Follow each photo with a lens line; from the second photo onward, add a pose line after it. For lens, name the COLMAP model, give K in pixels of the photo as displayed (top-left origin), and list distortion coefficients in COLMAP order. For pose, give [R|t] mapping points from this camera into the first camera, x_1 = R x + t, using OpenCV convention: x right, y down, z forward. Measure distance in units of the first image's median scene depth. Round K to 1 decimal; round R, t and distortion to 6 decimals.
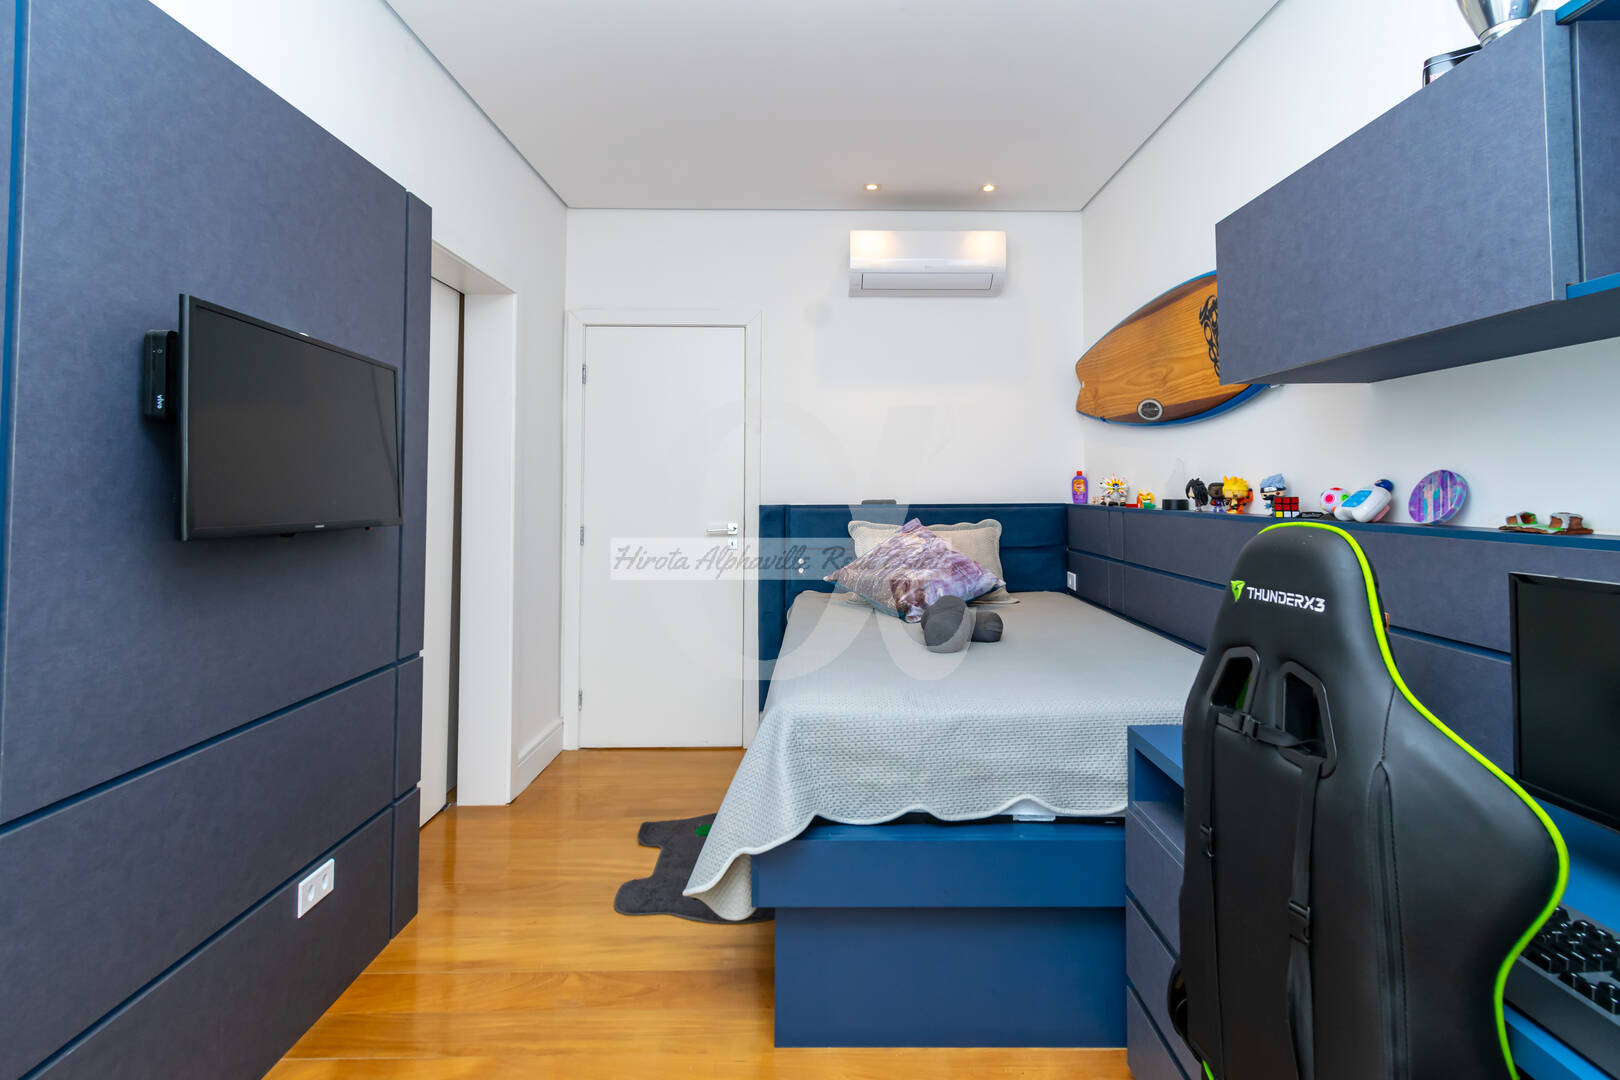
lens RADIAL K [[739.9, 0, 817.8], [0, 739.9, 465.4], [0, 0, 1]] dist [-0.001074, -0.000927]
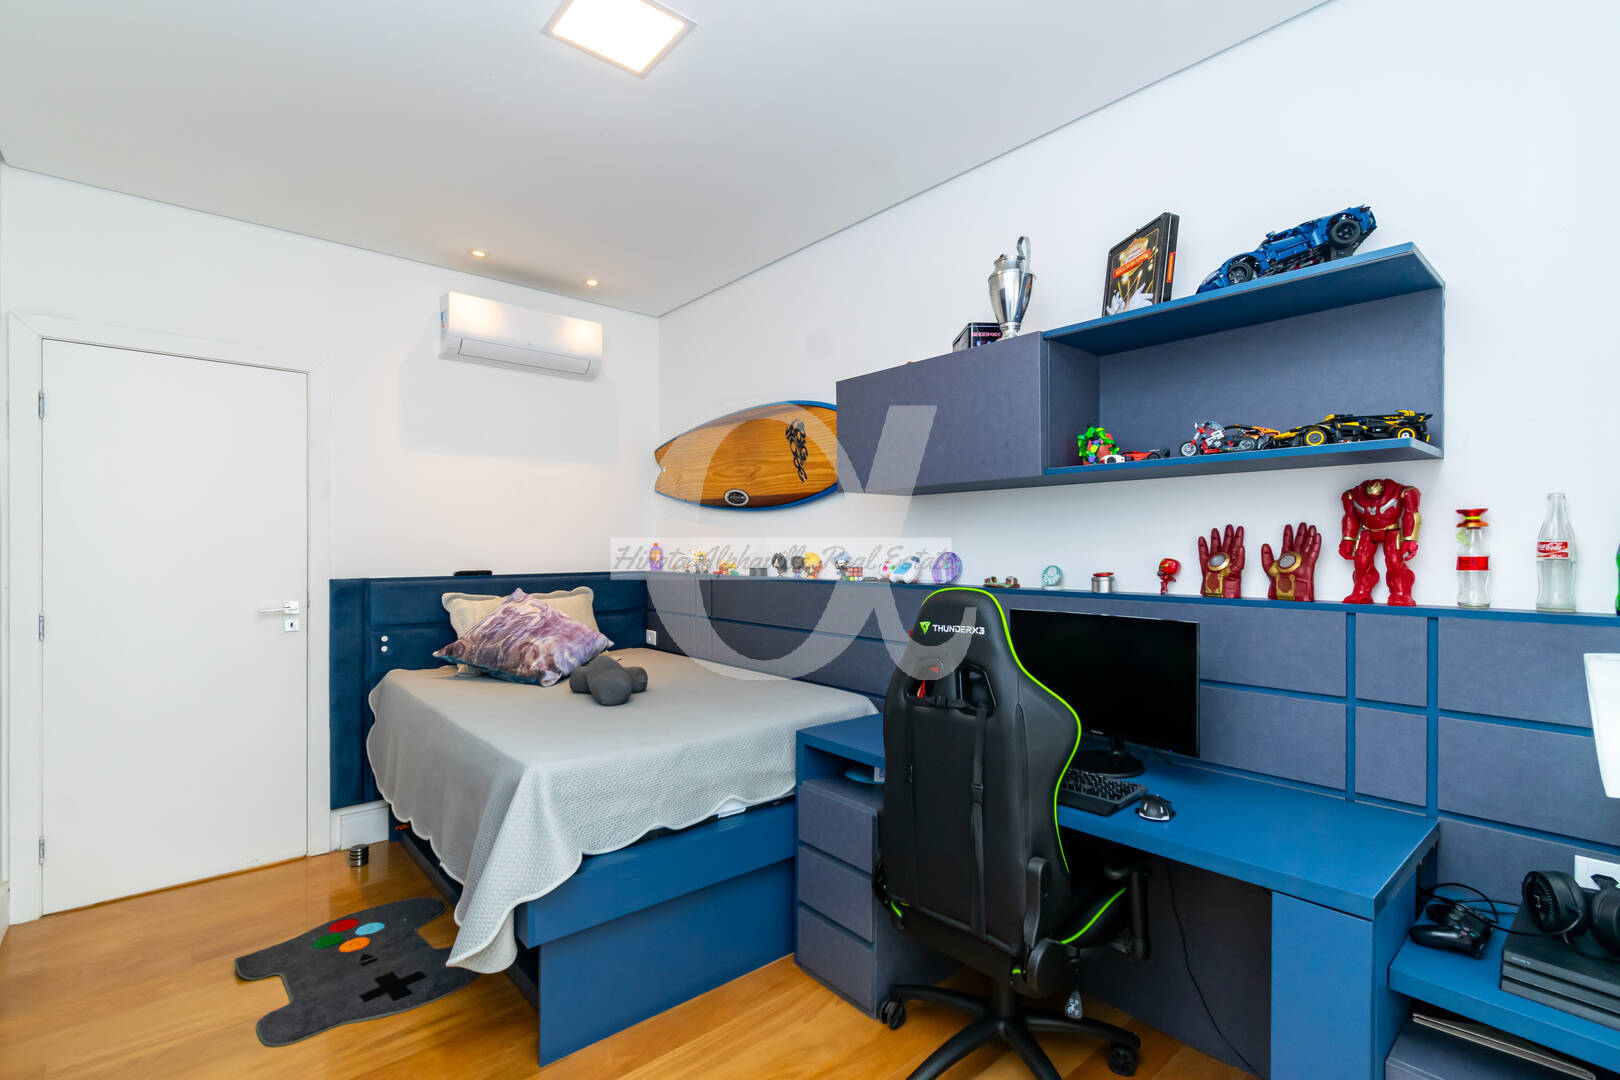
lens RADIAL K [[739.4, 0, 803.8], [0, 739.4, 552.5], [0, 0, 1]] dist [0.000388, -0.000100]
pose [[0.762816, -0.003966, 0.646603, -0.339248], [-0.019083, 0.999408, 0.028642, -0.022745], [-0.646334, -0.034188, 0.762288, -0.059762]]
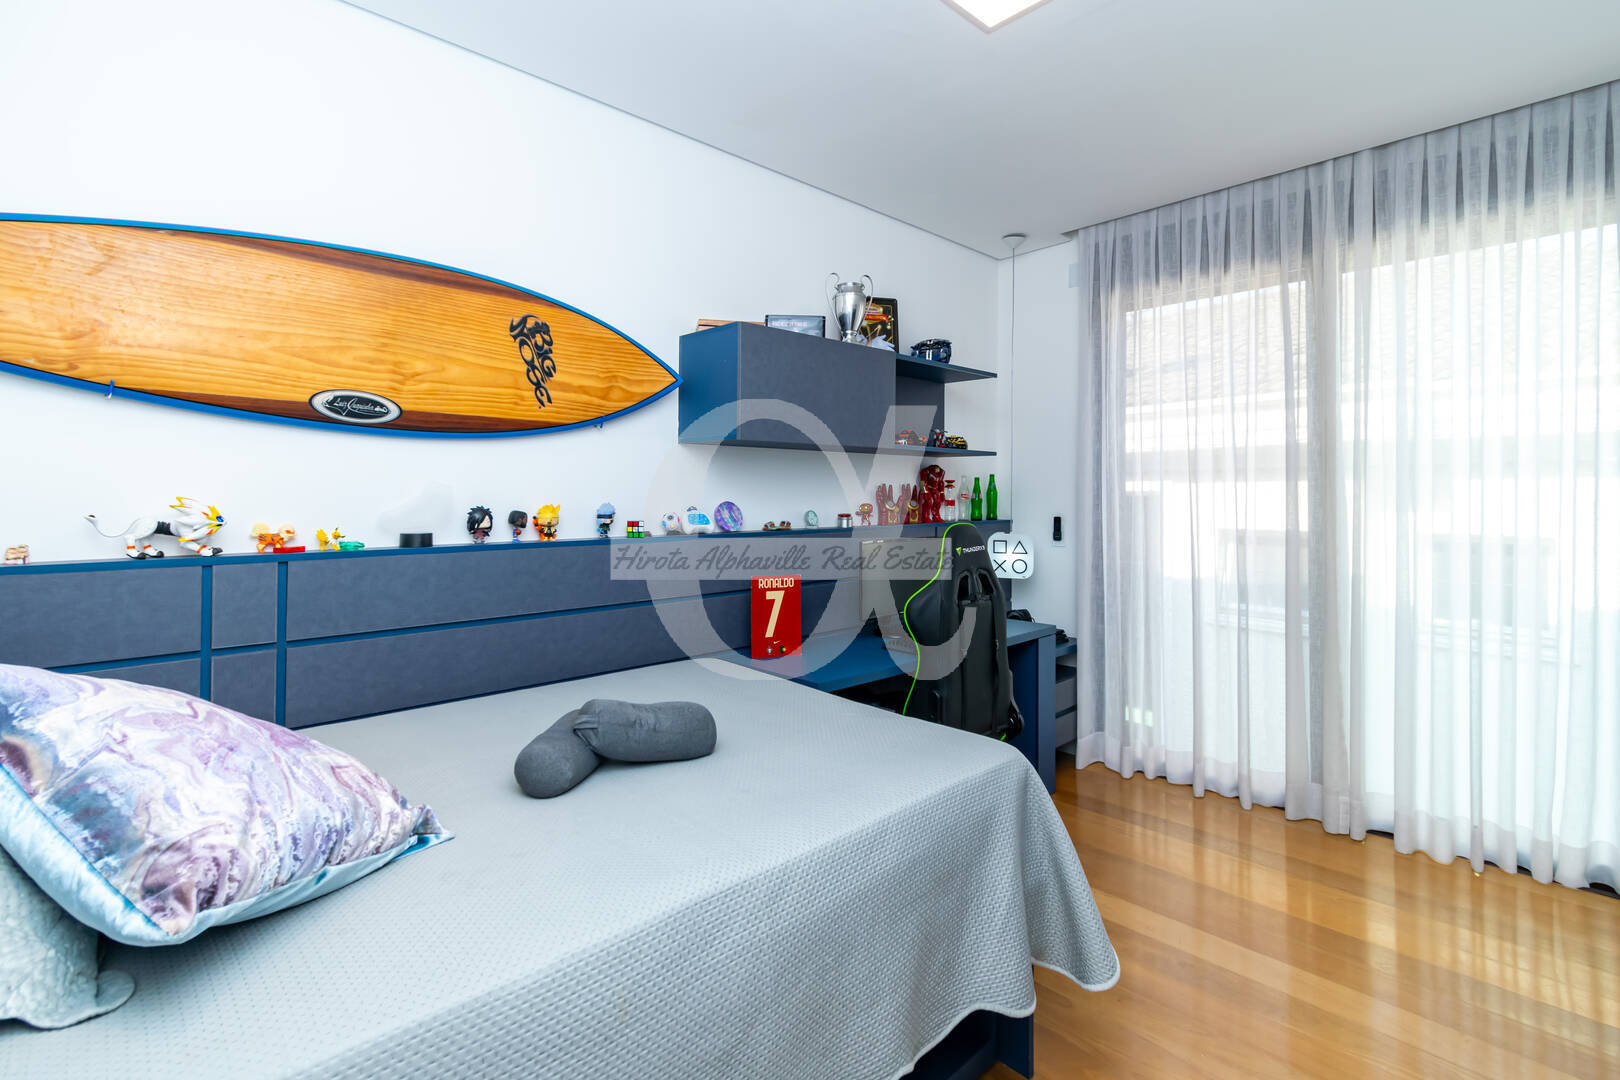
lens RADIAL K [[739.0, 0, 805.0], [0, 739.0, 516.9], [0, 0, 1]] dist [-0.000950, -0.000555]
pose [[-0.676966, -0.024345, 0.735611, -0.413139], [-0.023505, 0.999658, 0.011452, 0.012469], [-0.735639, -0.009538, -0.677307, 1.368631]]
